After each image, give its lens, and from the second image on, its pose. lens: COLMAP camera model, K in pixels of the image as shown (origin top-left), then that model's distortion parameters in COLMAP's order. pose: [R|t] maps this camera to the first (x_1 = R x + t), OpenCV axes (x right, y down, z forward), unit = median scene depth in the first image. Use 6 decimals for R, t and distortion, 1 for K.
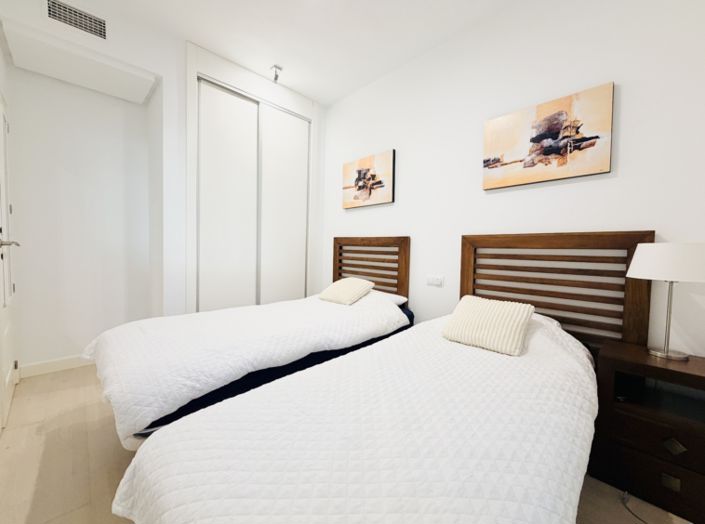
lens RADIAL K [[281.0, 0, 347.3], [0, 281.0, 256.5], [0, 0, 1]] dist [0.003554, -0.001230]
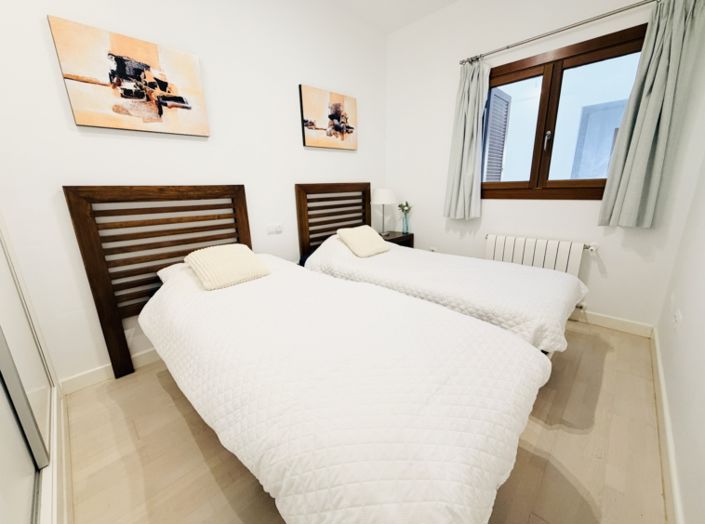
lens RADIAL K [[281.0, 0, 349.1], [0, 281.0, 266.8], [0, 0, 1]] dist [0.003554, -0.001230]
pose [[-0.025585, -0.270357, 0.962420, -0.669445], [0.078404, 0.959227, 0.271545, -0.036338], [-0.996593, 0.082405, -0.003345, 0.668047]]
